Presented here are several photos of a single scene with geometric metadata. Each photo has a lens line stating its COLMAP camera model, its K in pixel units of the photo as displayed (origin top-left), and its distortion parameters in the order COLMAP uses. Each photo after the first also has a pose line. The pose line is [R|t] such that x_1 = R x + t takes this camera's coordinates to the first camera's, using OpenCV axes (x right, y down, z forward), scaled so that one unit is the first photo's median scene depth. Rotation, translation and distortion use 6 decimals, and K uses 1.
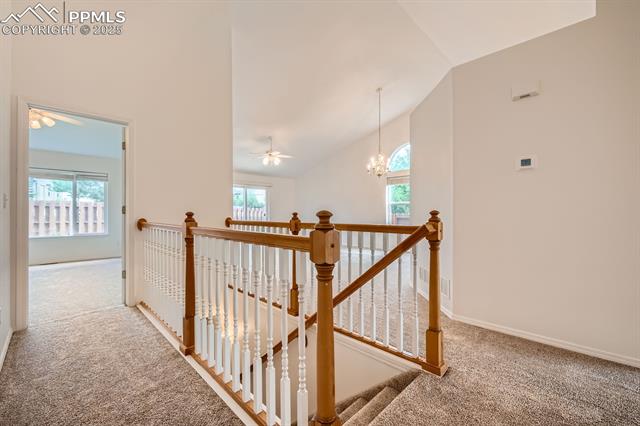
lens RADIAL K [[269.7, 0, 317.5], [0, 269.7, 212.3], [0, 0, 1]] dist [0.000667, -0.000077]
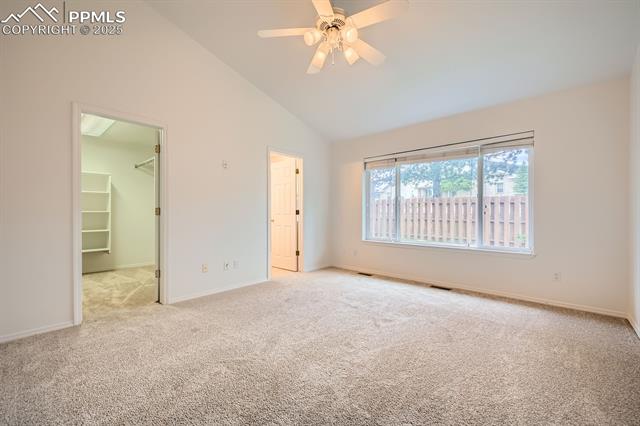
lens RADIAL K [[269.7, 0, 317.5], [0, 269.7, 212.3], [0, 0, 1]] dist [0.000667, -0.000077]
pose [[0.043685, 0.009450, -0.999001, -0.306178], [0.010430, 0.999896, 0.009914, -0.003756], [0.998991, -0.010853, 0.043582, 0.589535]]
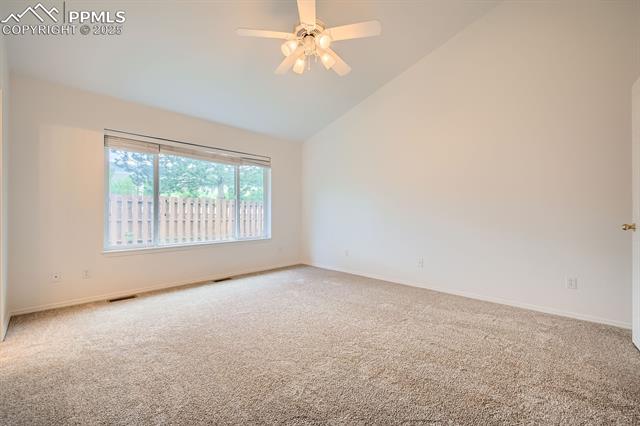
lens RADIAL K [[269.7, 0, 317.5], [0, 269.7, 212.3], [0, 0, 1]] dist [0.000667, -0.000077]
pose [[0.999789, 0.006868, 0.019361, -0.658528], [-0.006999, 0.999953, 0.006712, 0.003219], [-0.019314, -0.006846, 0.999790, 0.252797]]
